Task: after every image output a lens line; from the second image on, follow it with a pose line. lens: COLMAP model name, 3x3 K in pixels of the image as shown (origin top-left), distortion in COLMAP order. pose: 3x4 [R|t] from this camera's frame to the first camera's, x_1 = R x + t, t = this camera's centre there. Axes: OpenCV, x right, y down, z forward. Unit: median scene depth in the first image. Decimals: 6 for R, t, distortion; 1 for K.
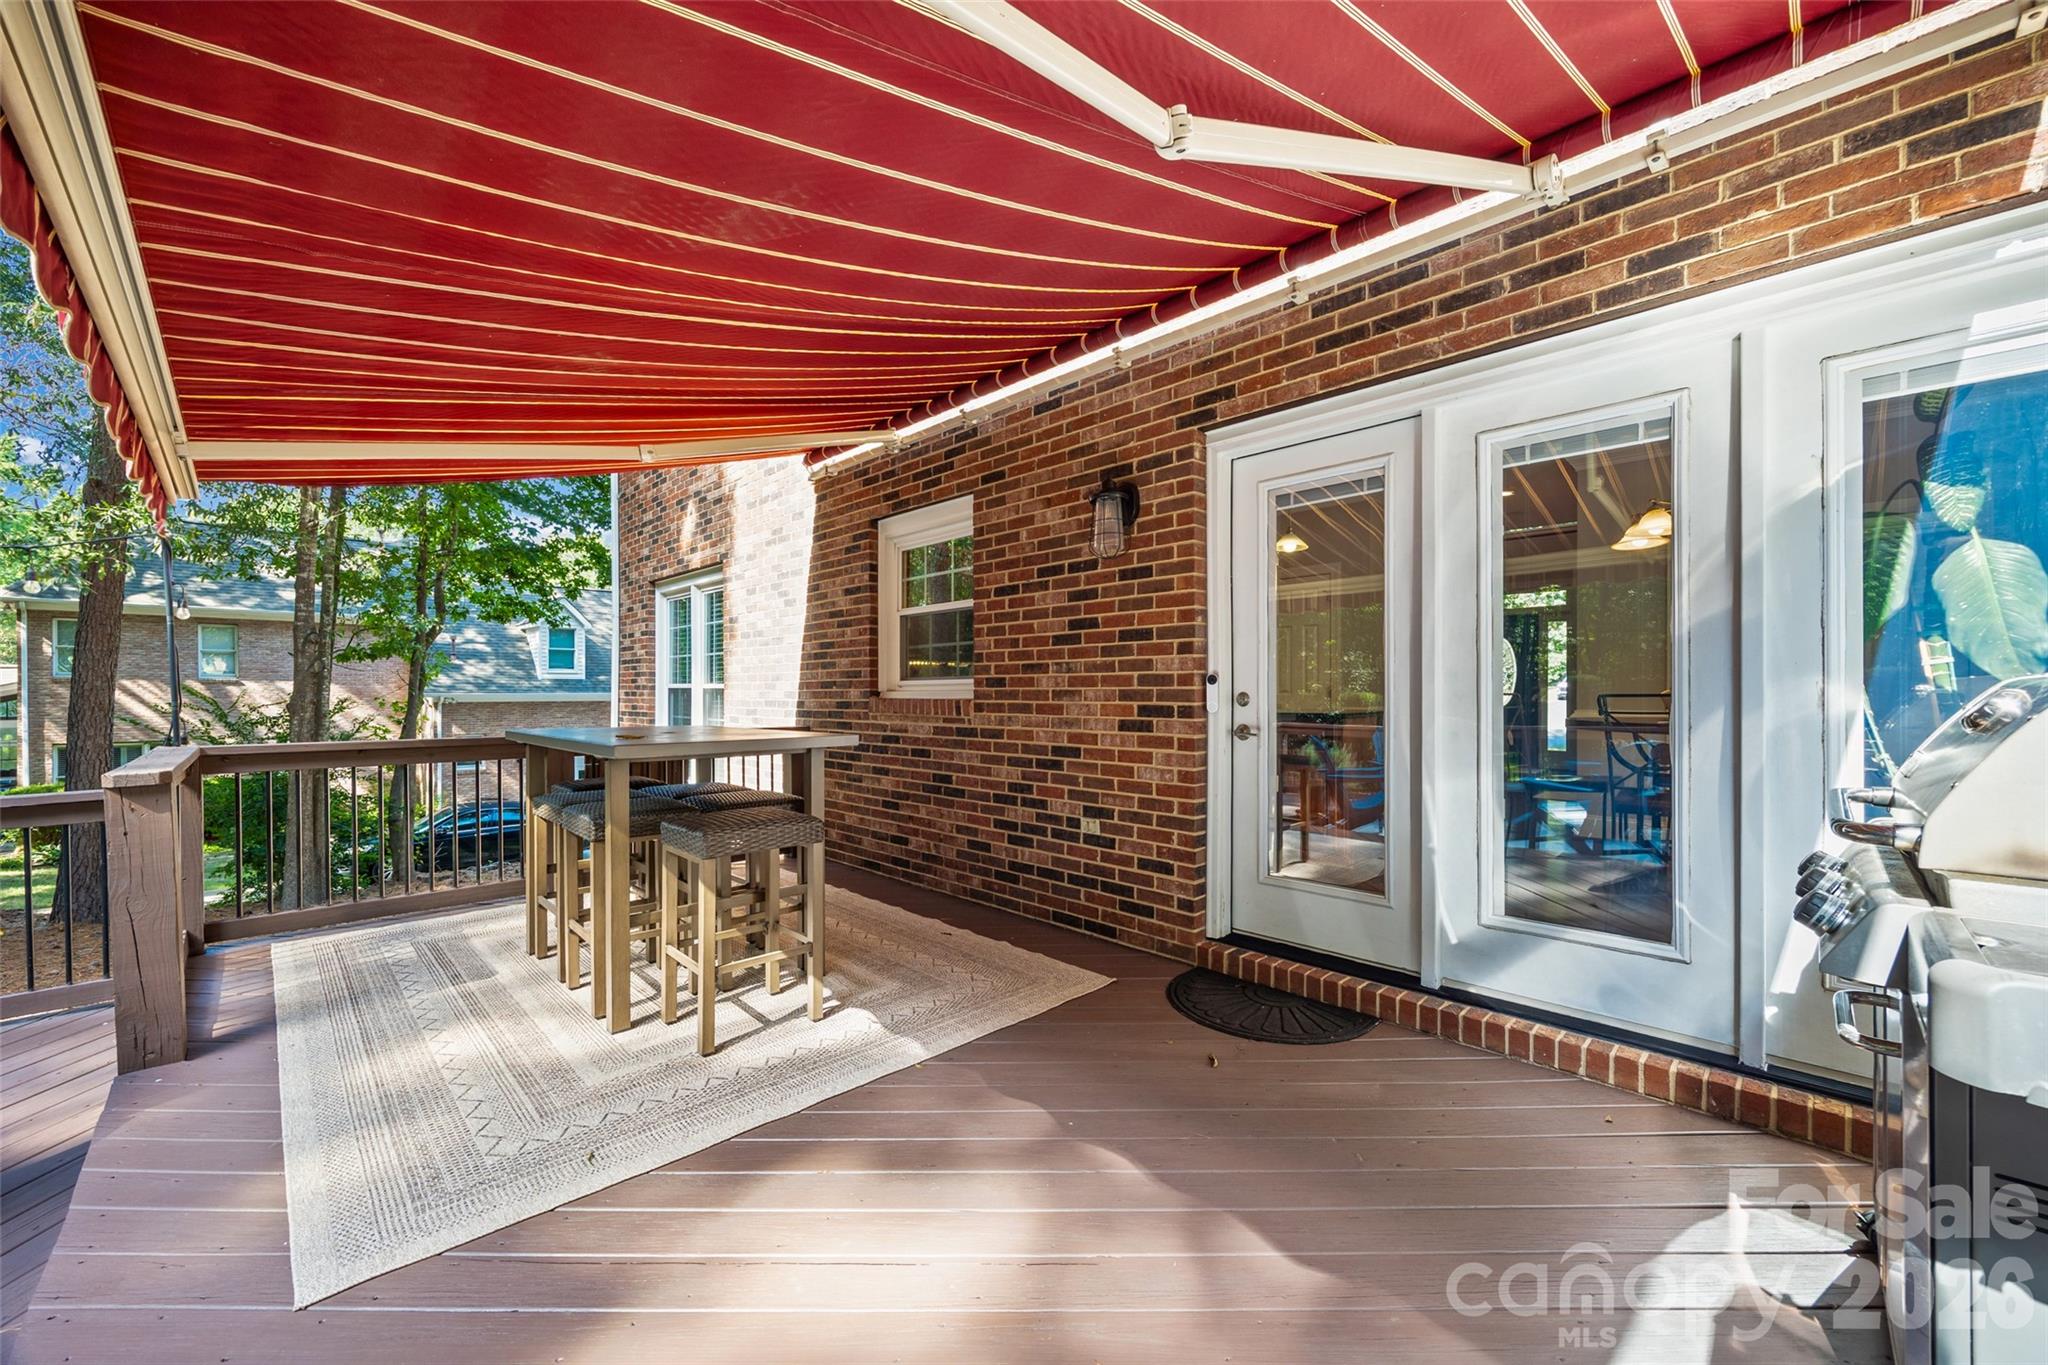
lens RADIAL K [[802.6, 0, 1024.6], [0, 802.6, 687.1], [0, 0, 1]] dist [0.001815, 0.000077]
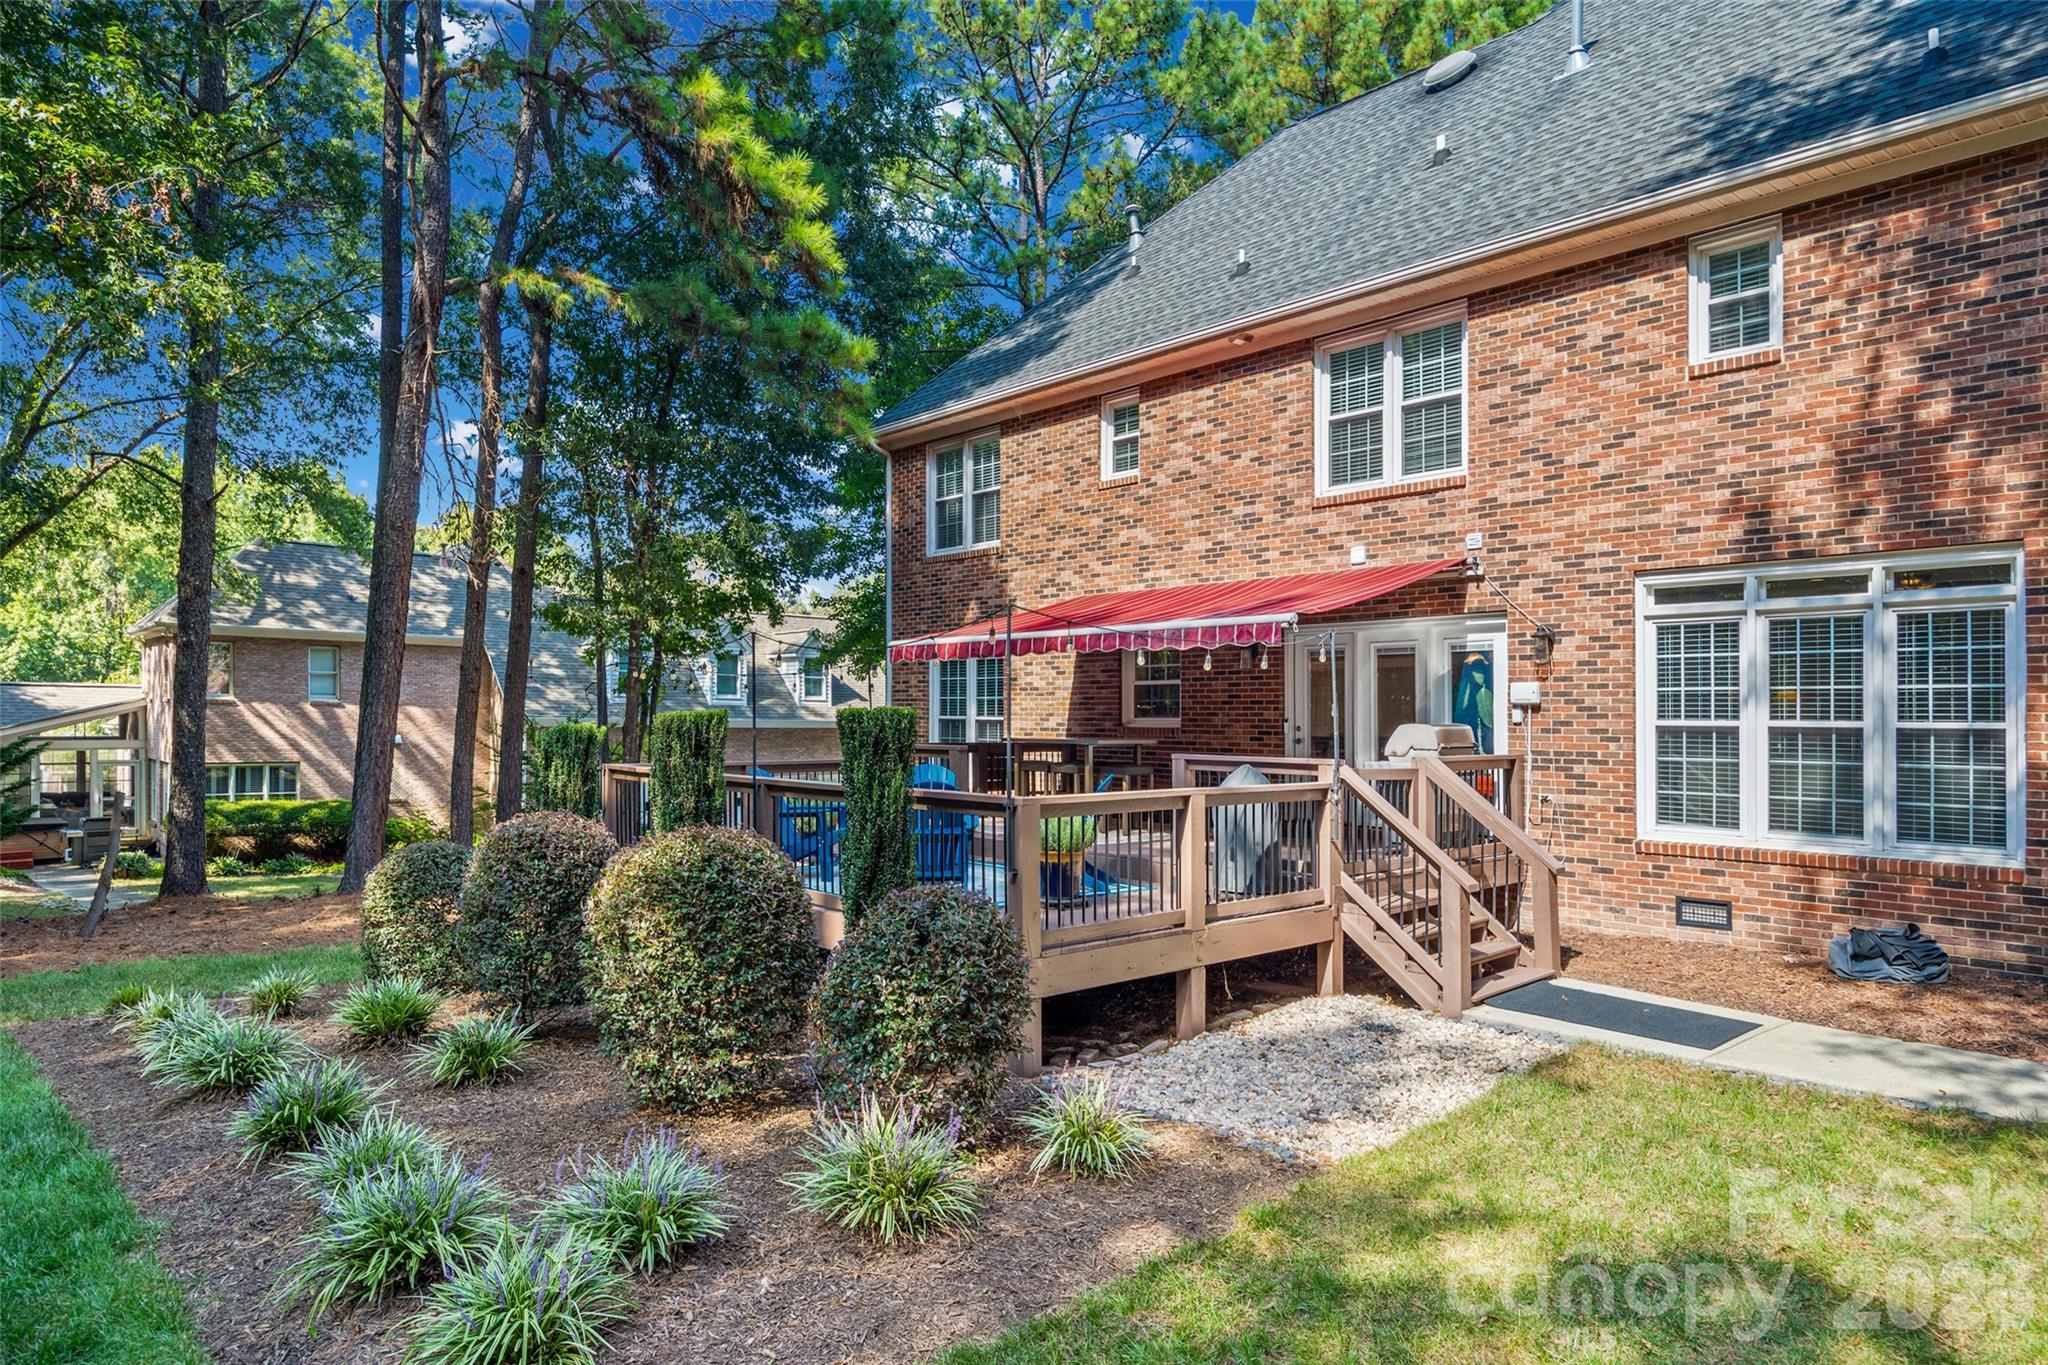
lens RADIAL K [[1231.8, 0, 1023.5], [0, 1231.8, 686.2], [0, 0, 1]] dist [-0.000874, -0.000046]
pose [[0.999174, 0.009846, -0.039428, -0.102246], [-0.010791, 0.999658, -0.023819, -0.003467], [0.039180, 0.024225, 0.998938, -0.668412]]
